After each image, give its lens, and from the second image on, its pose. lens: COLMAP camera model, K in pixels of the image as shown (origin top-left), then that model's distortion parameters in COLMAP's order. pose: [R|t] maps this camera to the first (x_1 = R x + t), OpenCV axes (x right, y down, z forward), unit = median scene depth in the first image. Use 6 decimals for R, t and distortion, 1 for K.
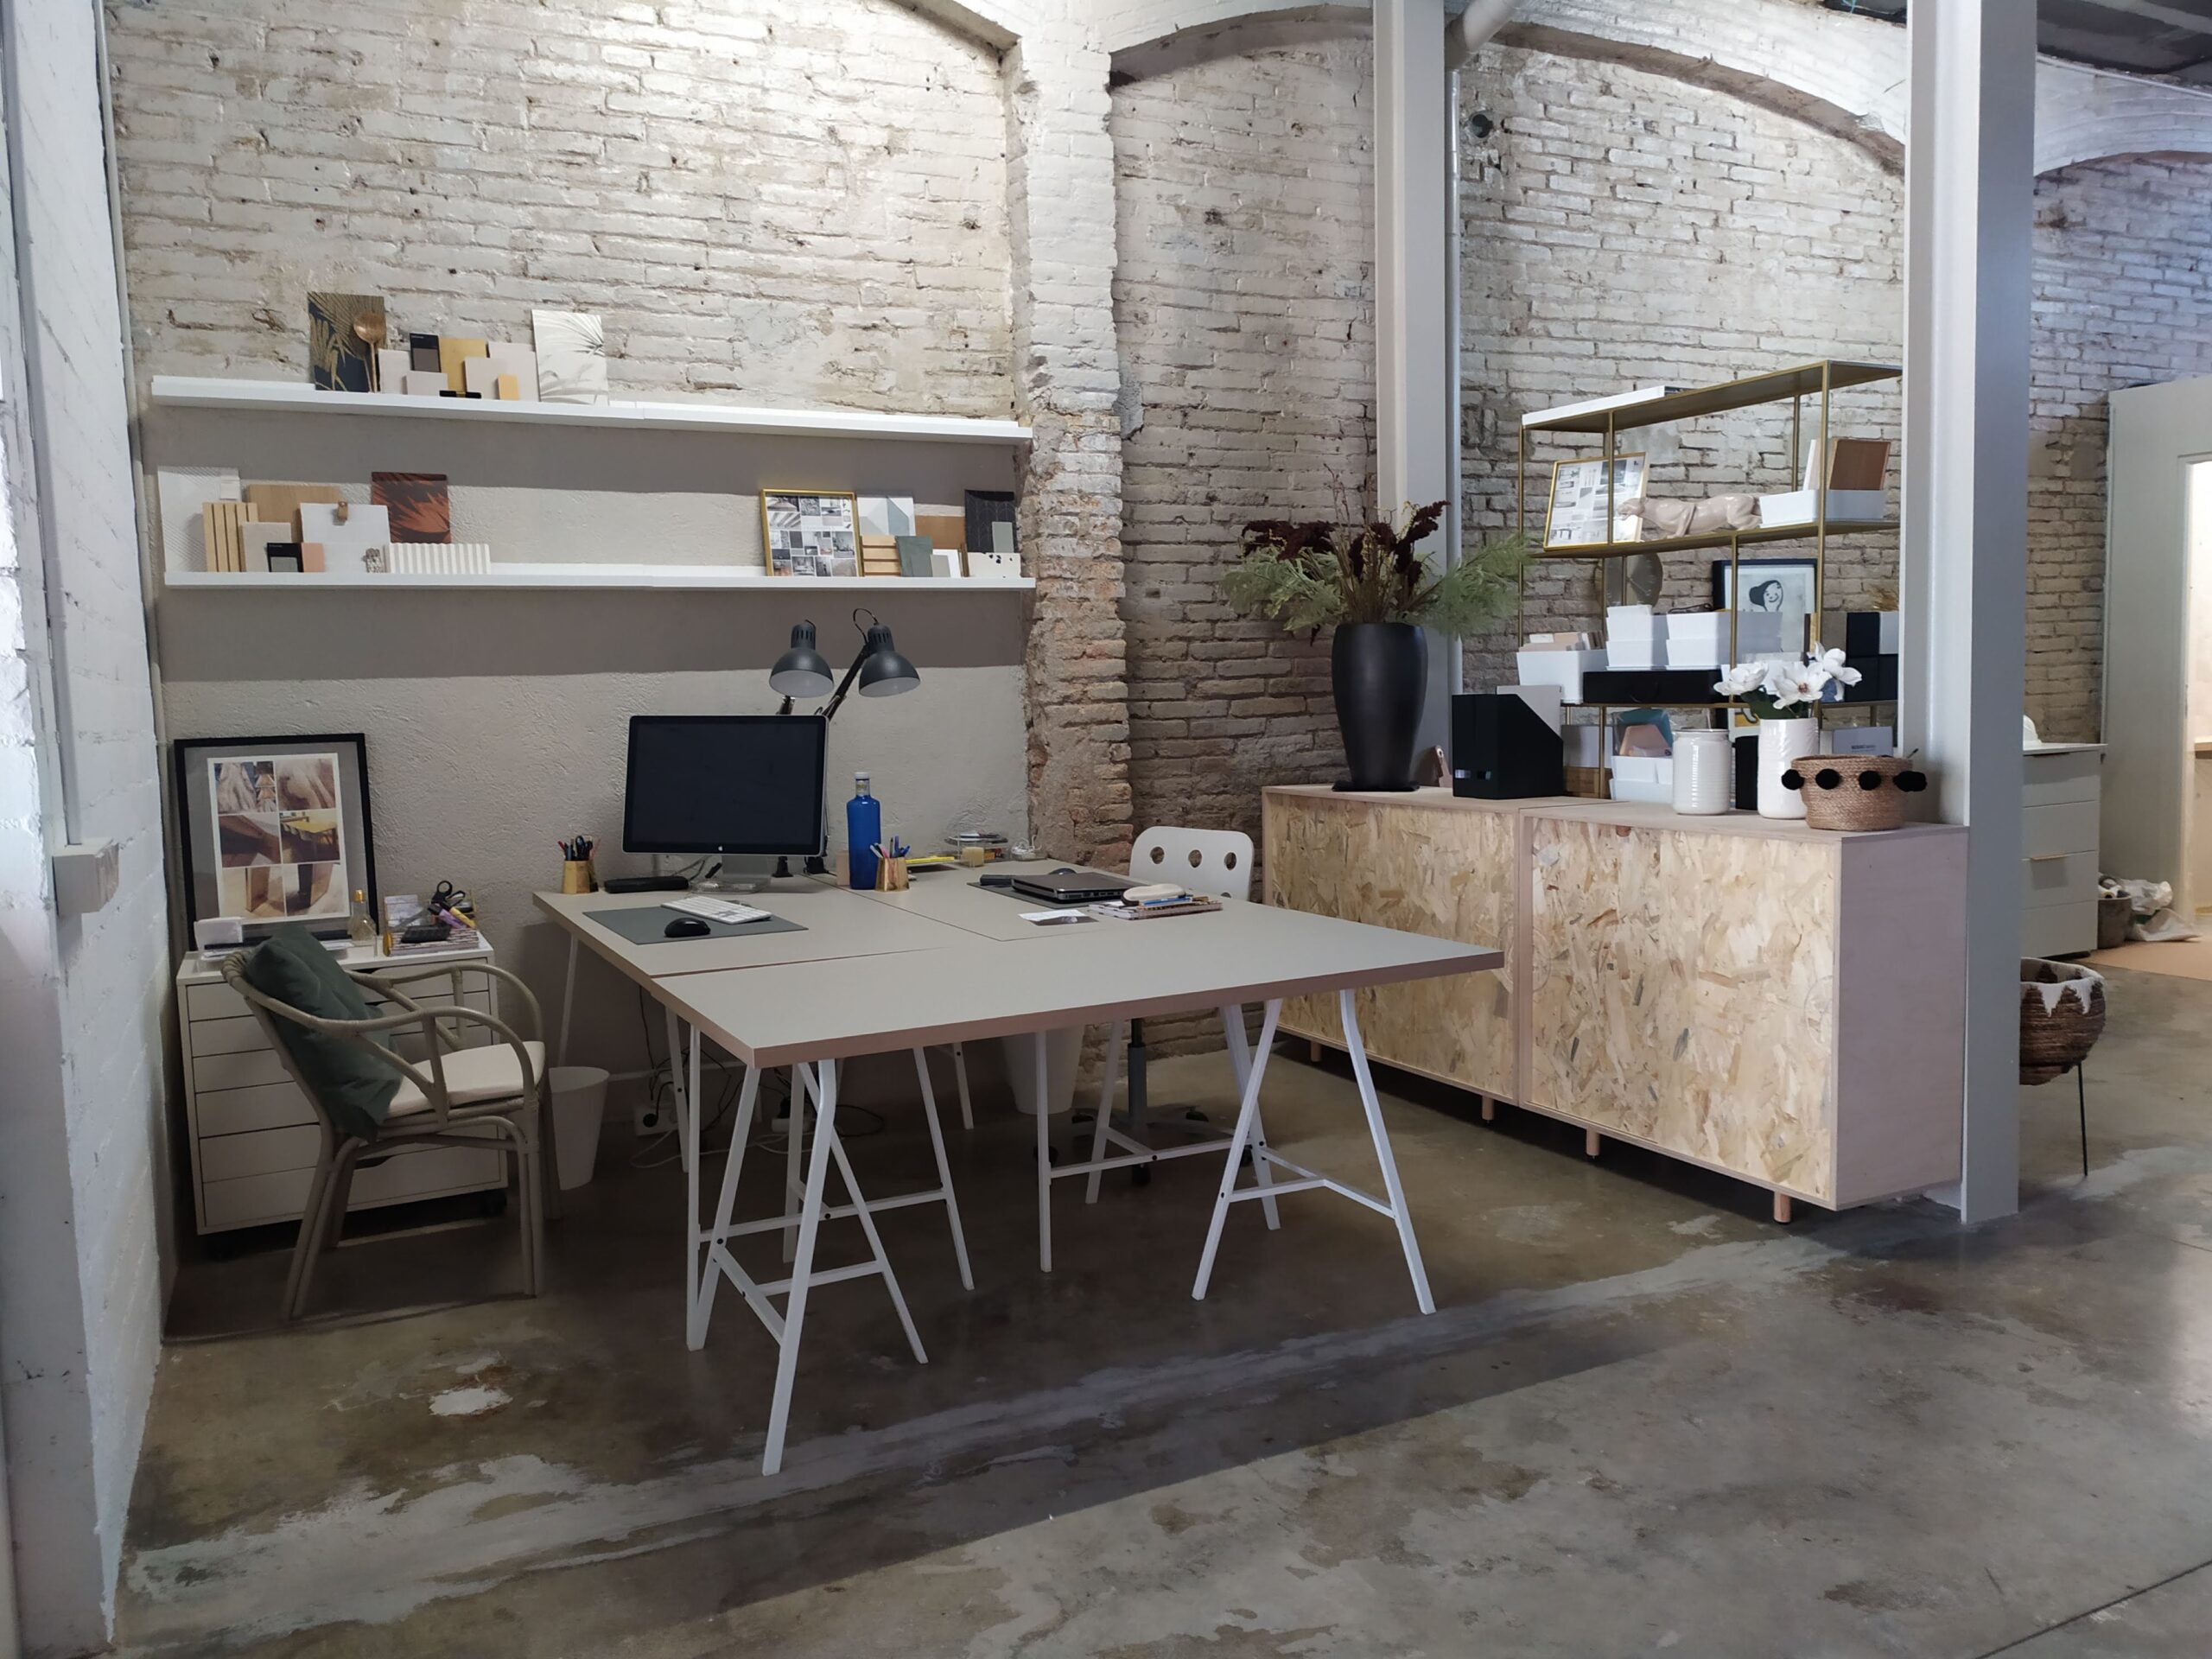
lens RADIAL K [[1655.3, 0, 1104.6], [0, 1655.3, 827.0], [0, 0, 1]] dist [0.032787, -0.024438]
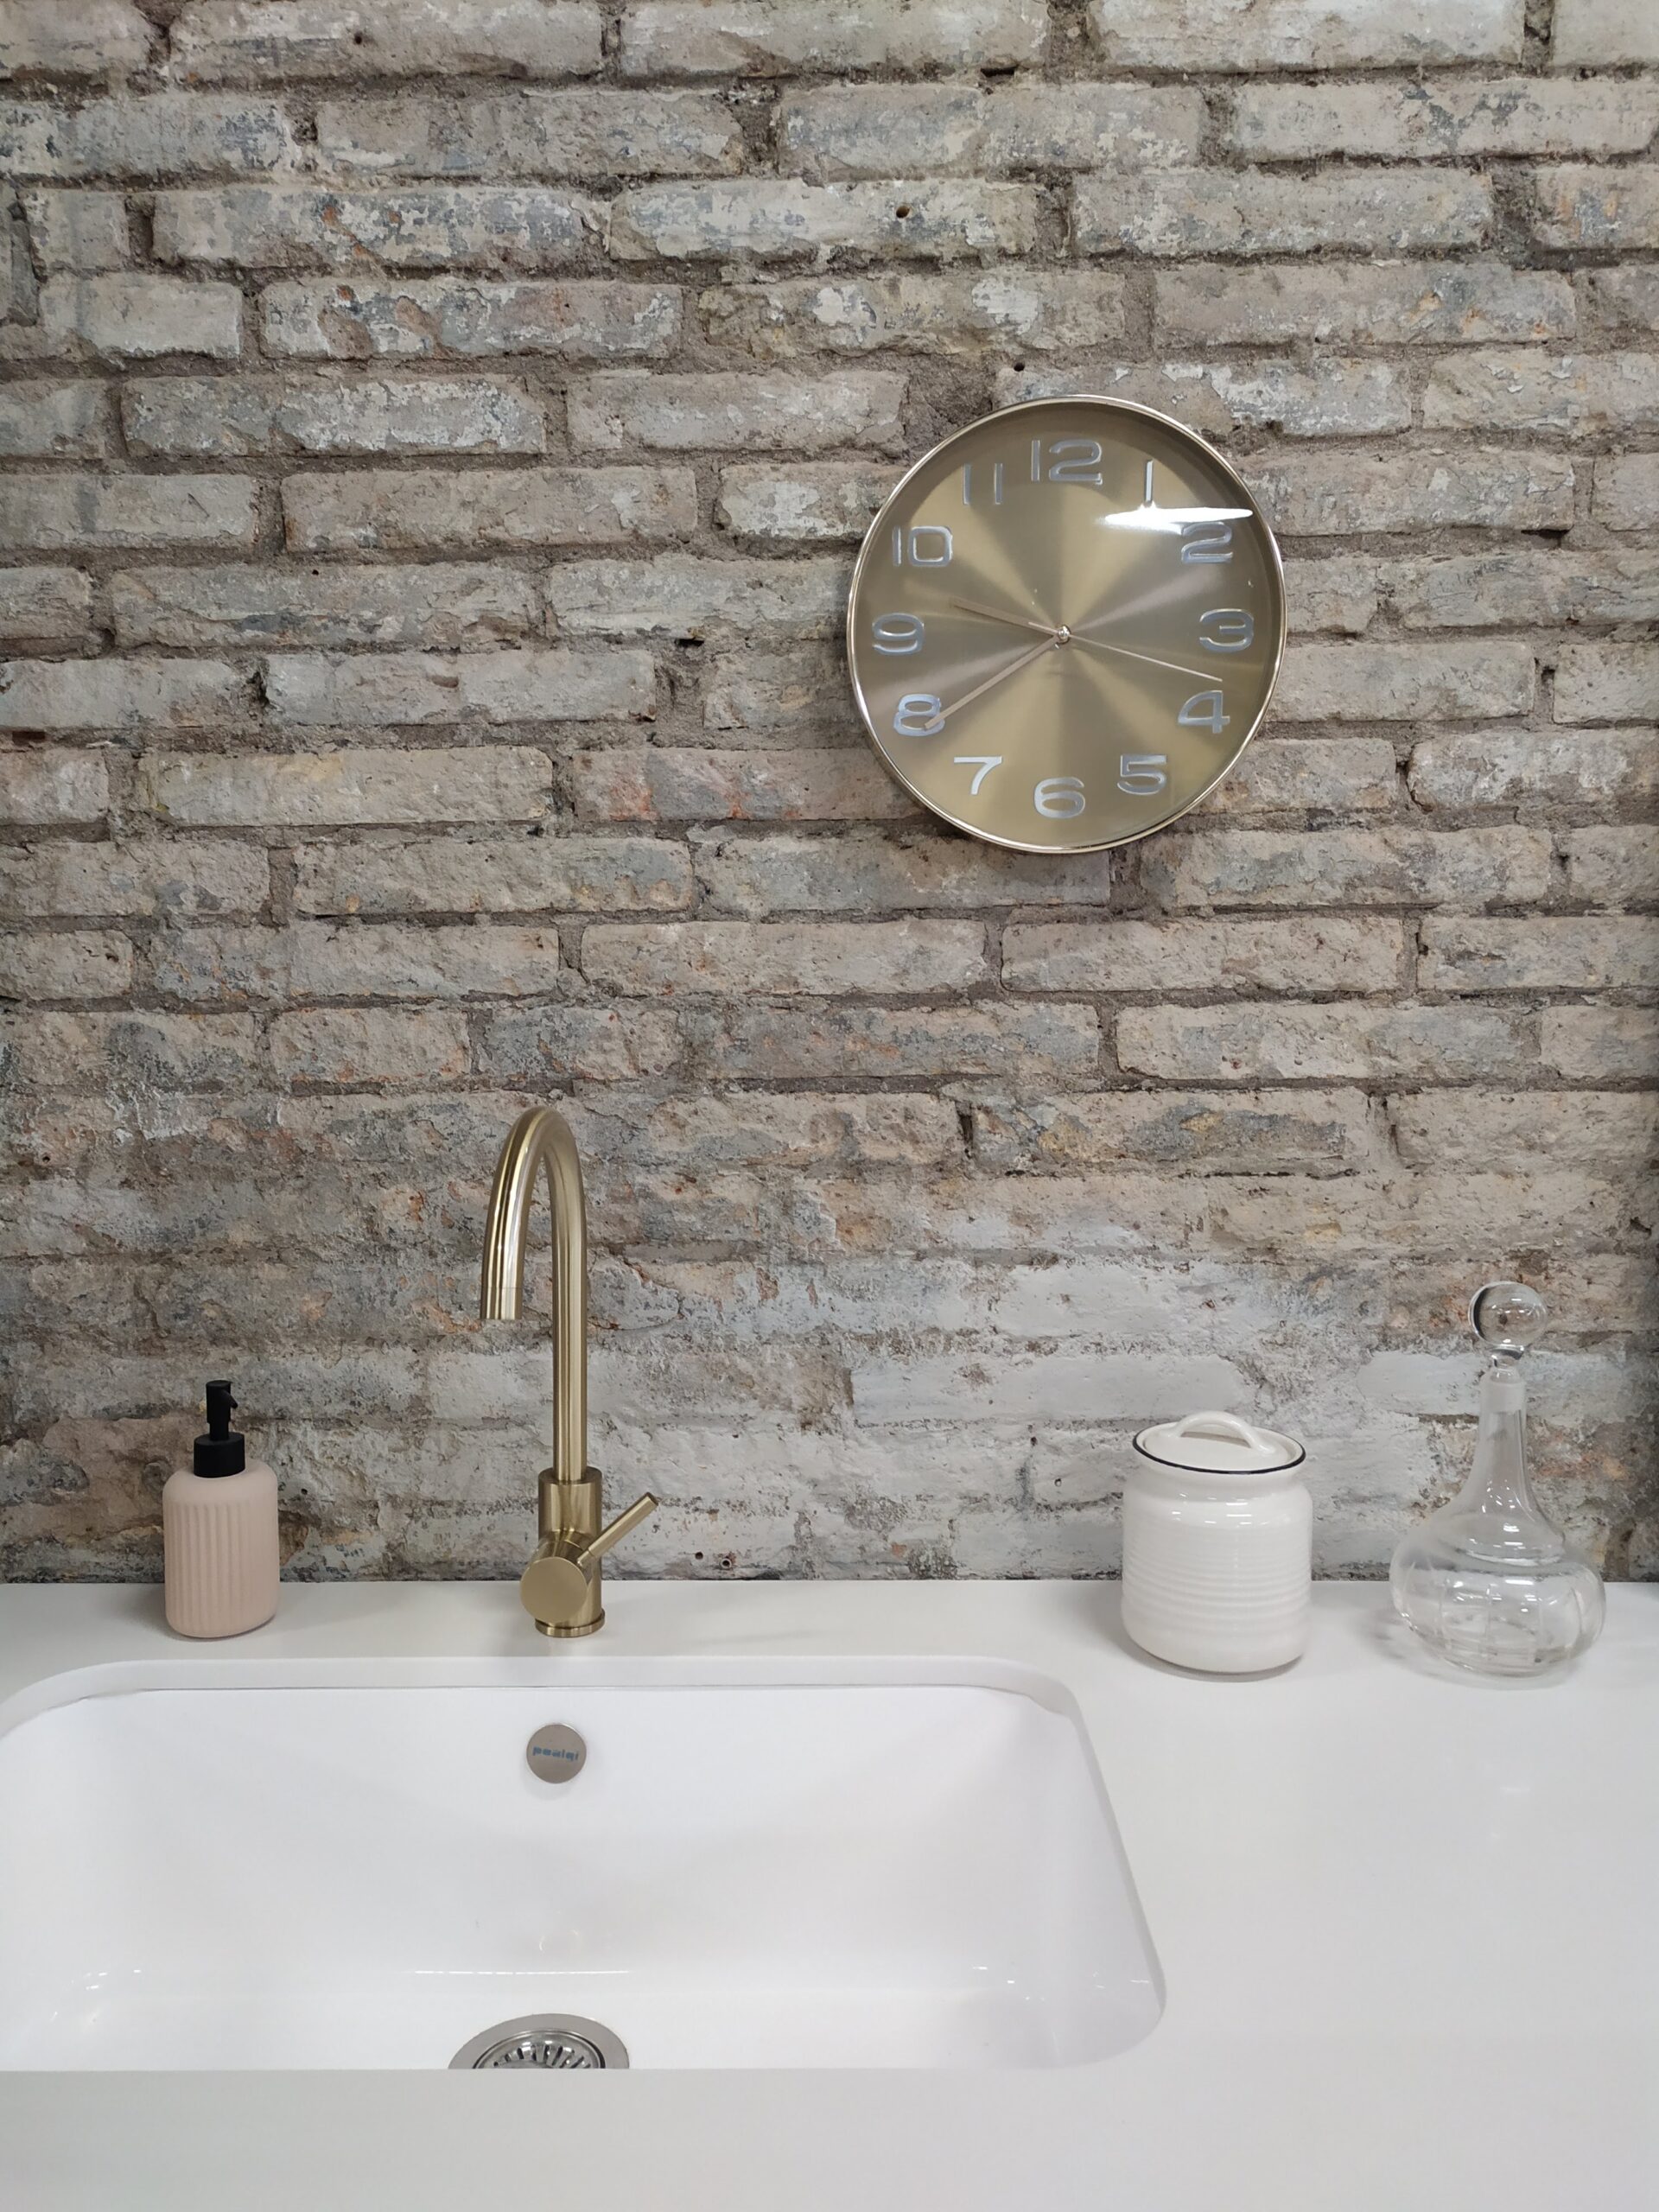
lens RADIAL K [[1655.3, 0, 825.0], [0, 1655.3, 1118.4], [0, 0, 1]] dist [0.032787, -0.024438]
pose [[0.893166, 0.080705, -0.442425, 0.391729], [-0.060967, 0.996413, 0.058681, -0.108866], [0.445575, -0.025439, 0.894883, 0.854542]]
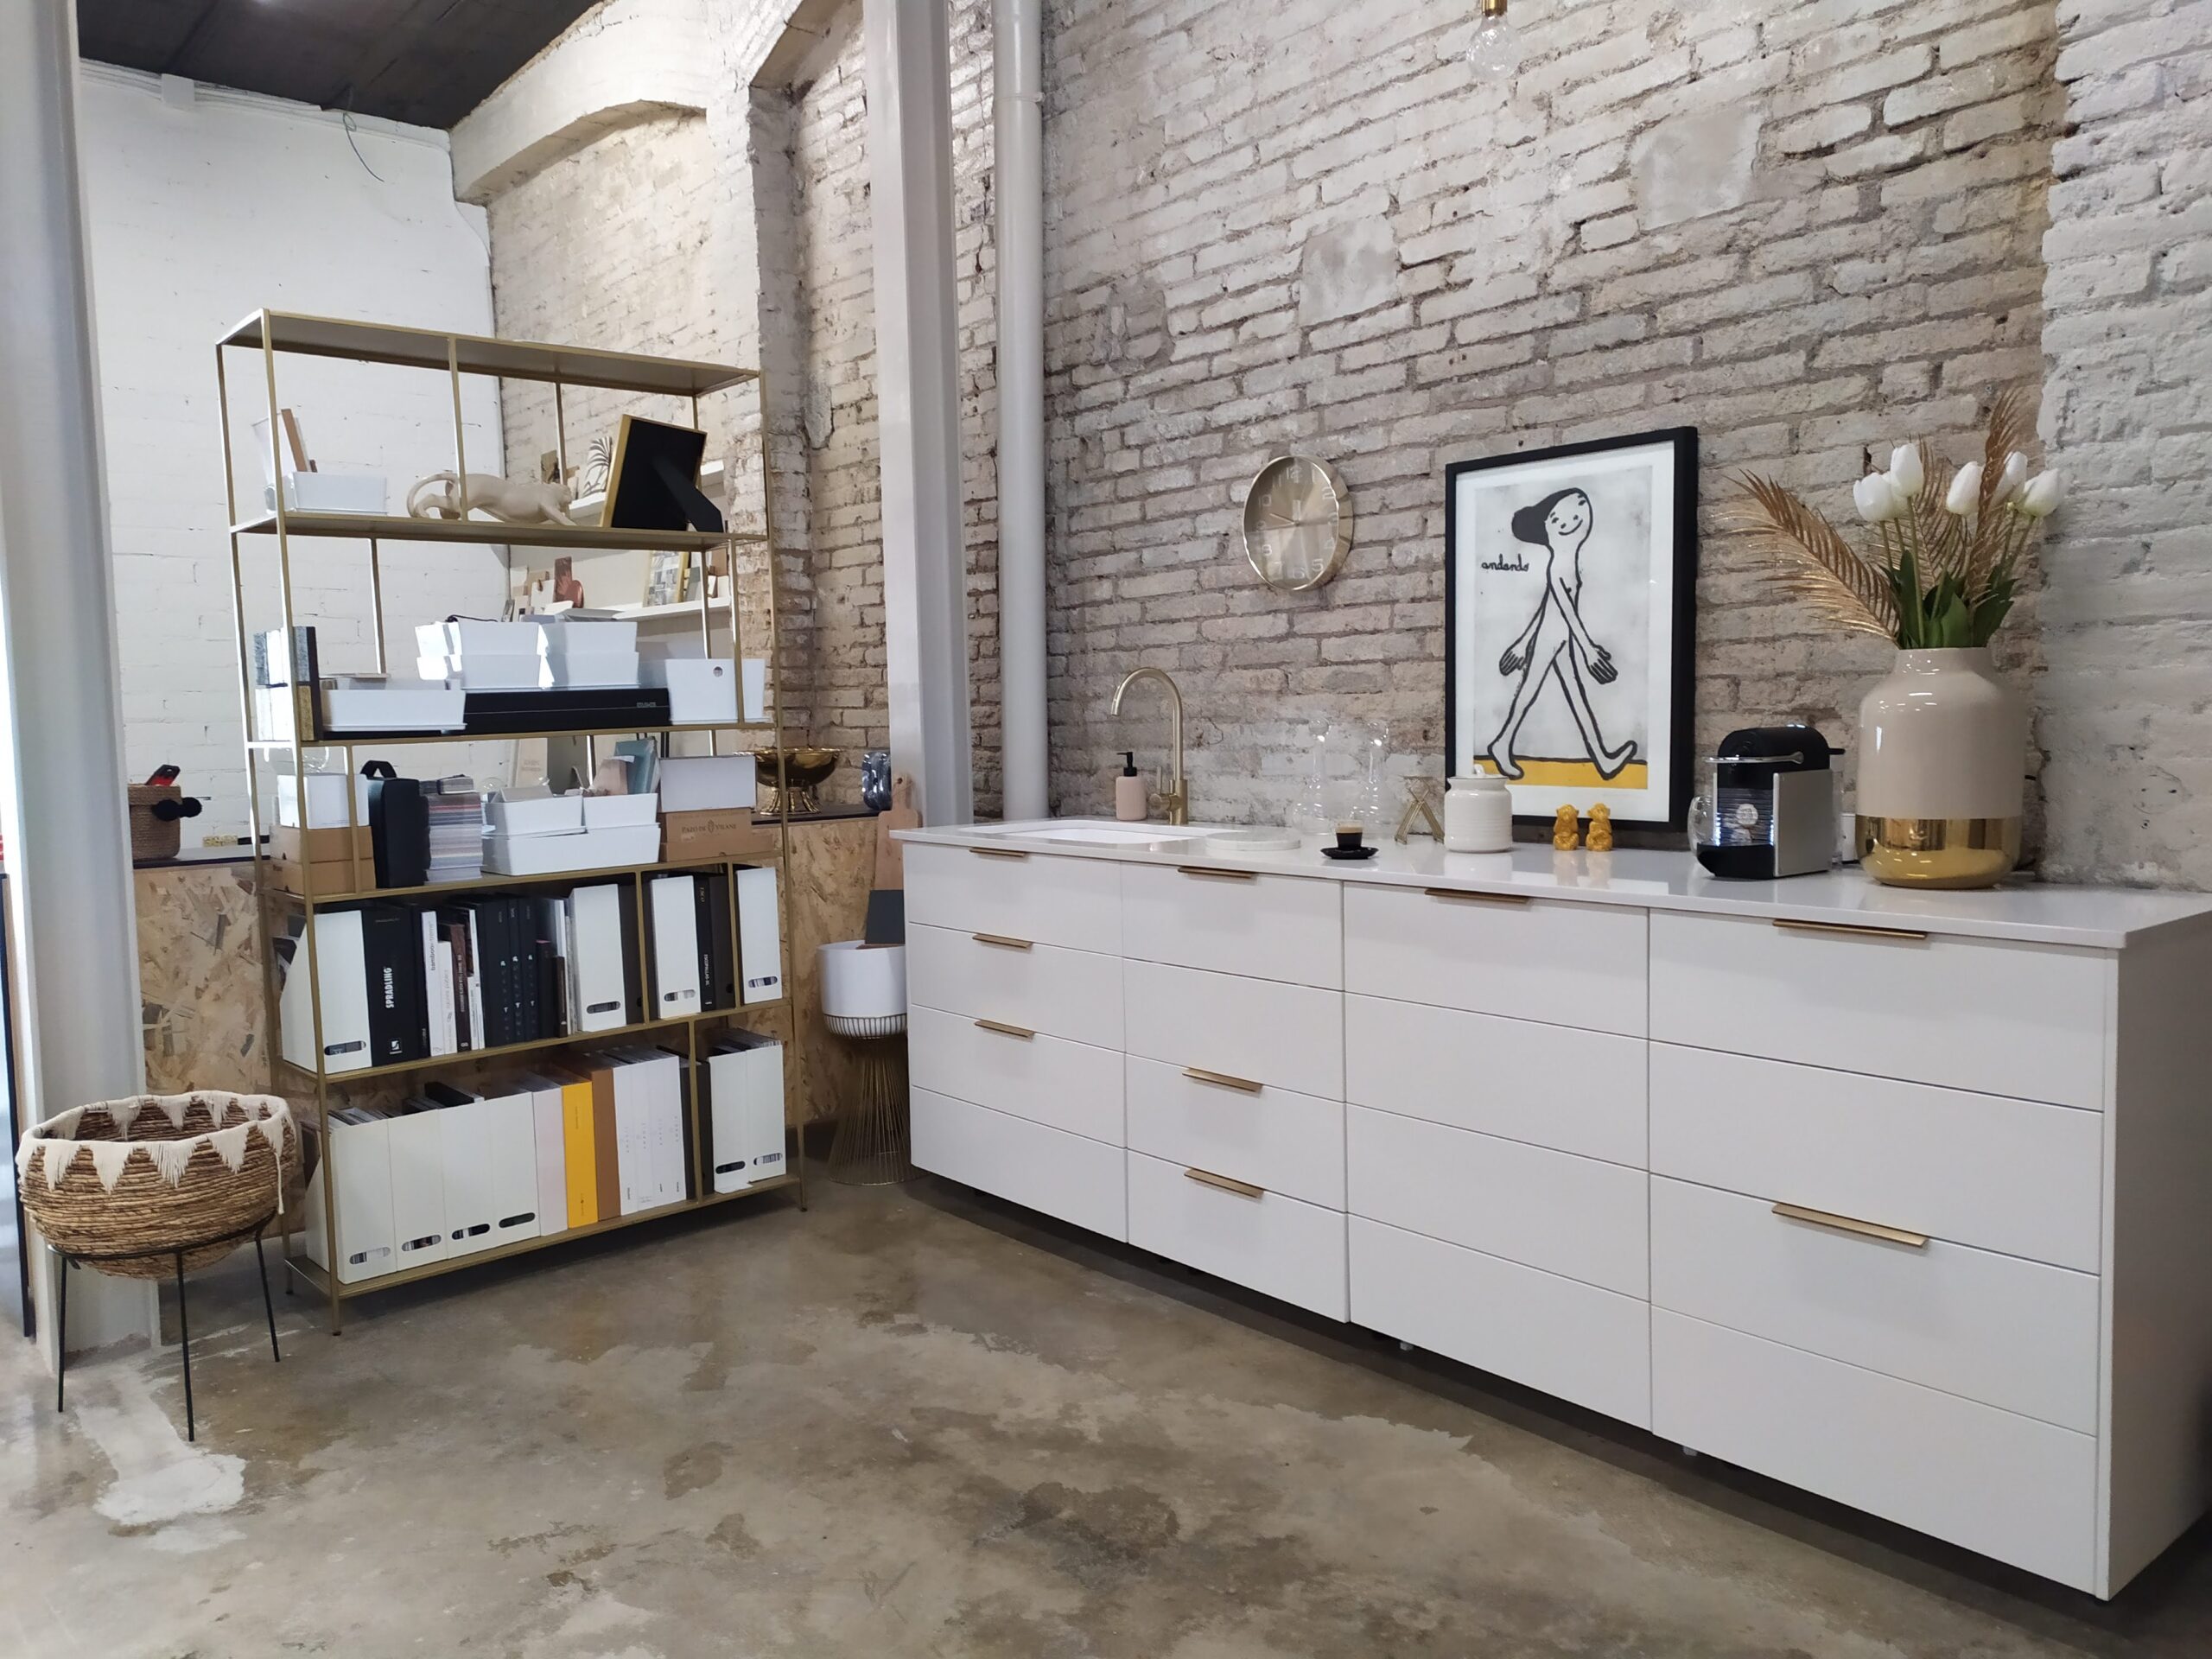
lens RADIAL K [[1655.3, 0, 1104.4], [0, 1655.3, 831.5], [0, 0, 1]] dist [0.032787, -0.024438]
pose [[0.231298, 0.099112, -0.967821, 0.922751], [-0.067792, 0.994021, 0.085593, -0.088538], [0.970518, 0.045813, 0.236634, 0.827484]]
